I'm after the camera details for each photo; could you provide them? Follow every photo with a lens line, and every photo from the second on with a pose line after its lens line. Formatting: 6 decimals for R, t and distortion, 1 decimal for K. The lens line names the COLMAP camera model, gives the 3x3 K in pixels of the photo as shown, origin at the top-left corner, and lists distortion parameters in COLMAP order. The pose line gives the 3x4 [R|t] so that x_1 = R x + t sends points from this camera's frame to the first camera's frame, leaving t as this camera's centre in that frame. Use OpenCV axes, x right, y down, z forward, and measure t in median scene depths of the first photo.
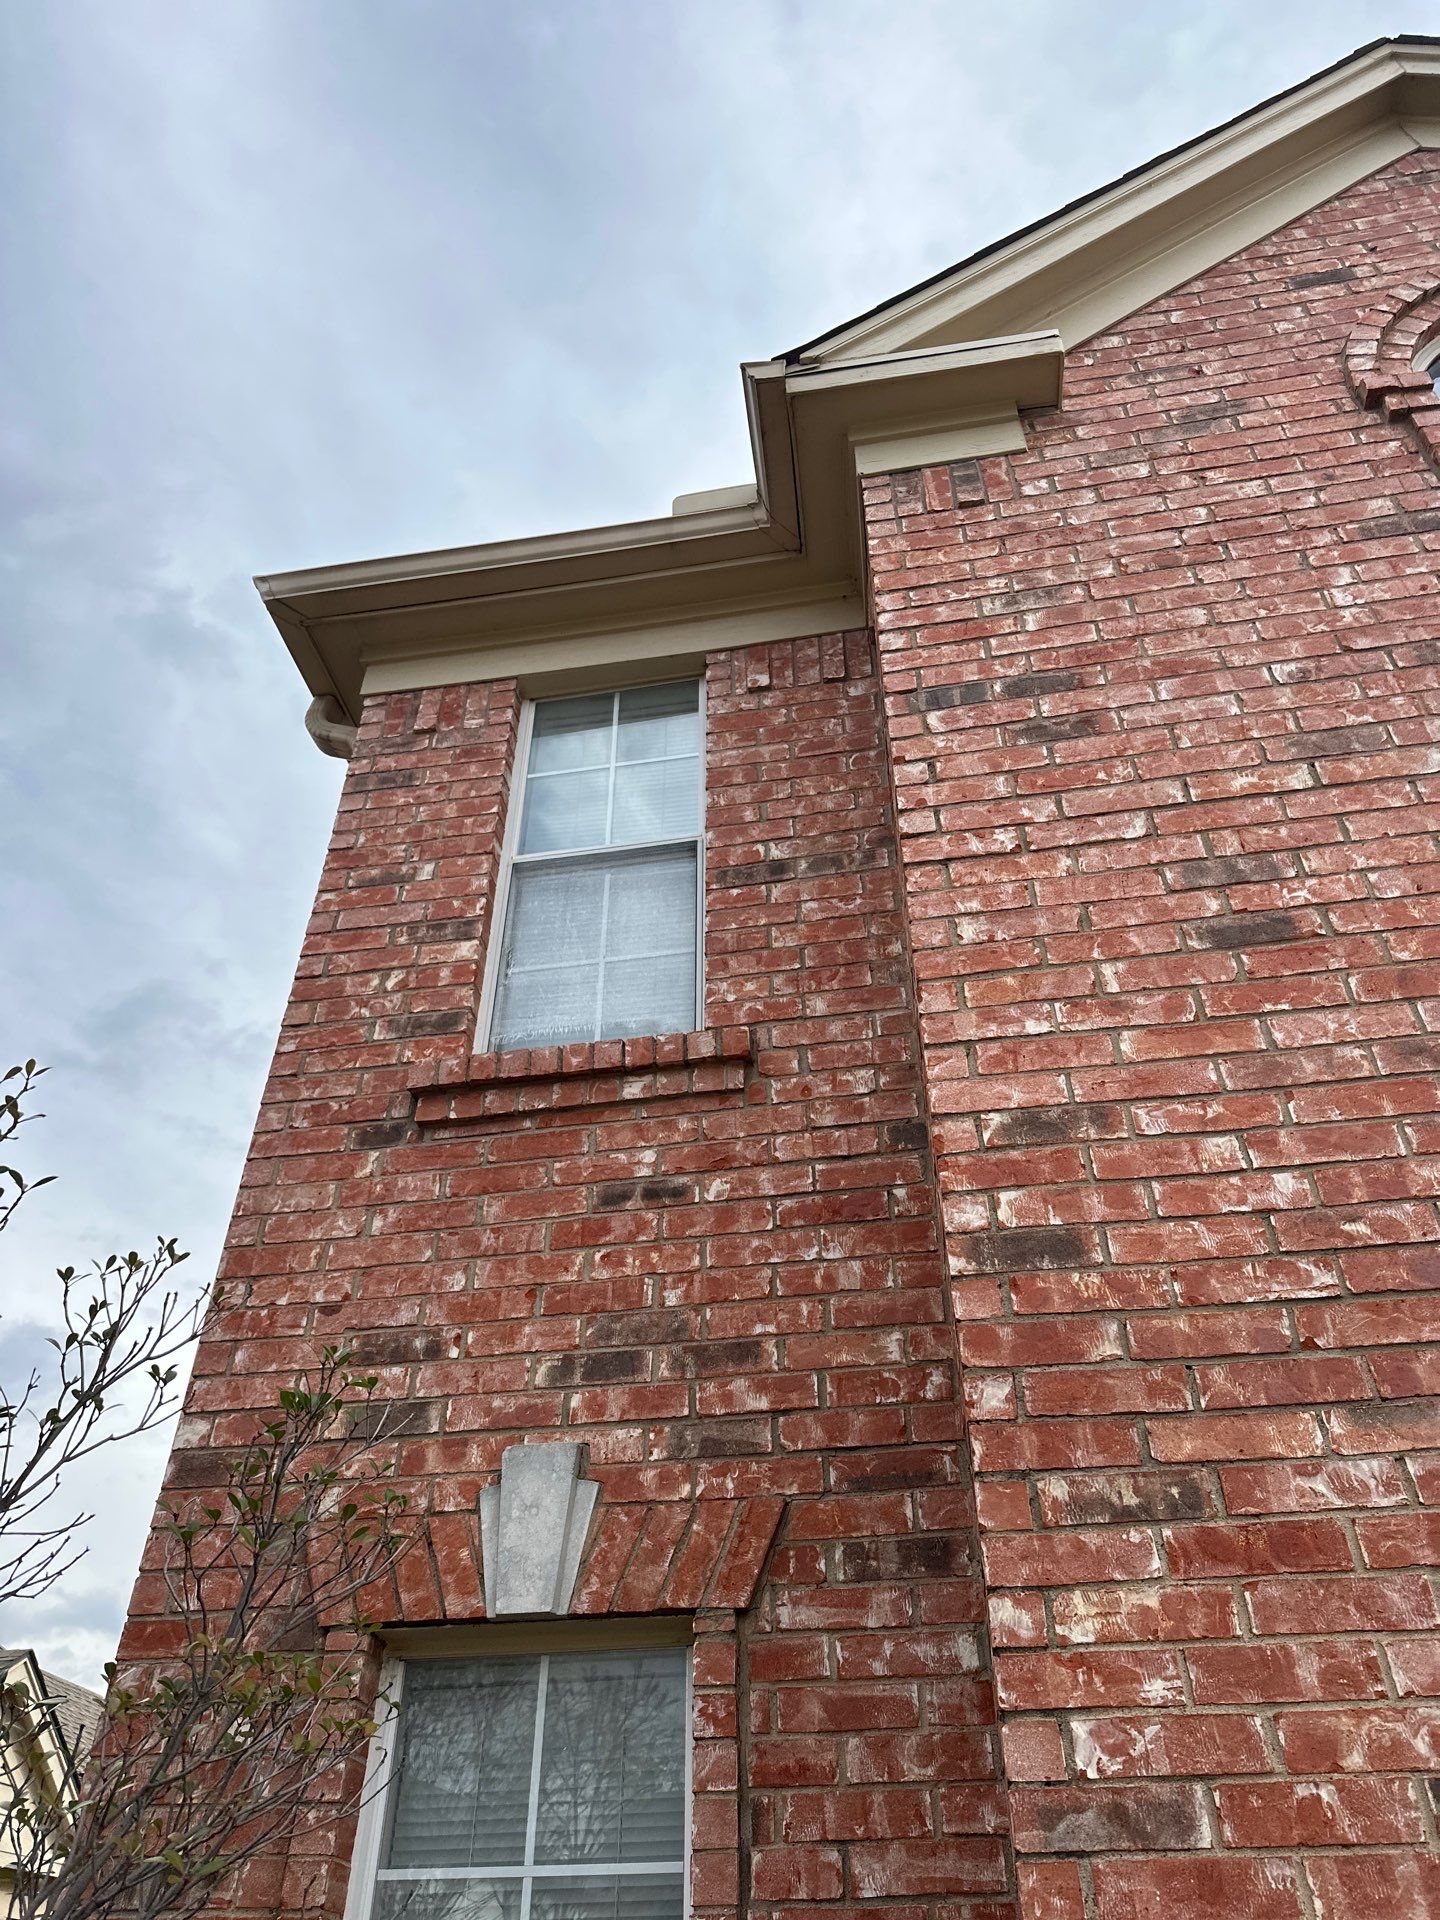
lens RADIAL K [[1302.5, 0, 720.0], [0, 1302.5, 960.0], [0, 0, 1]] dist [-0.005684, 0.000845]
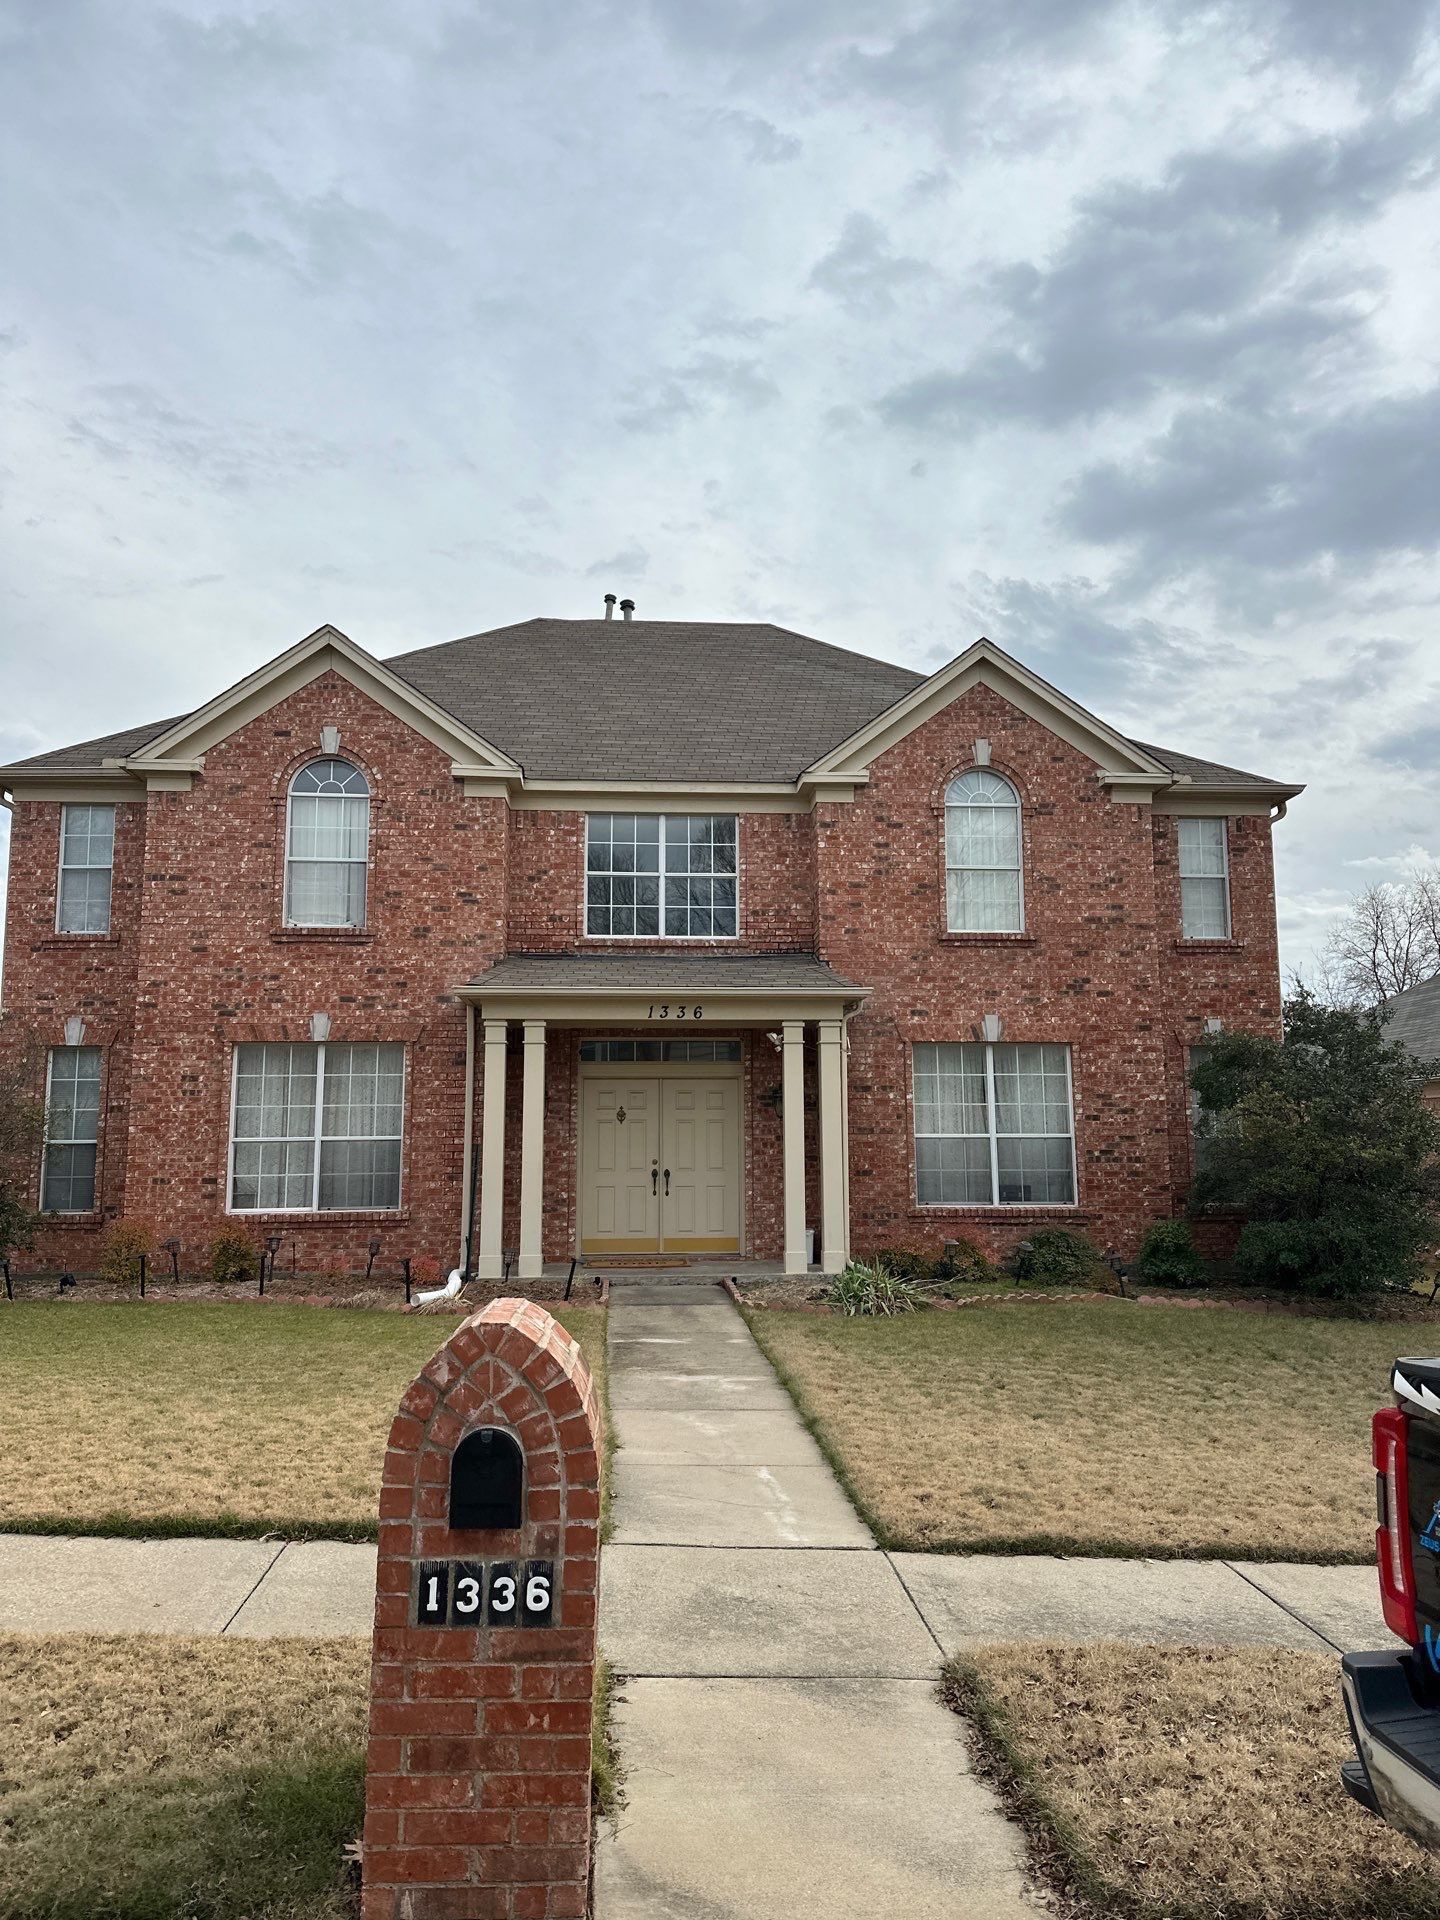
lens RADIAL K [[1302.5, 0, 720.0], [0, 1302.5, 960.0], [0, 0, 1]] dist [-0.005684, 0.000845]
pose [[0.968555, 0.027065, 0.247322, 1.151072], [-0.157332, 0.836700, 0.524577, -3.183608], [-0.192737, -0.546993, 0.814648, -3.937017]]
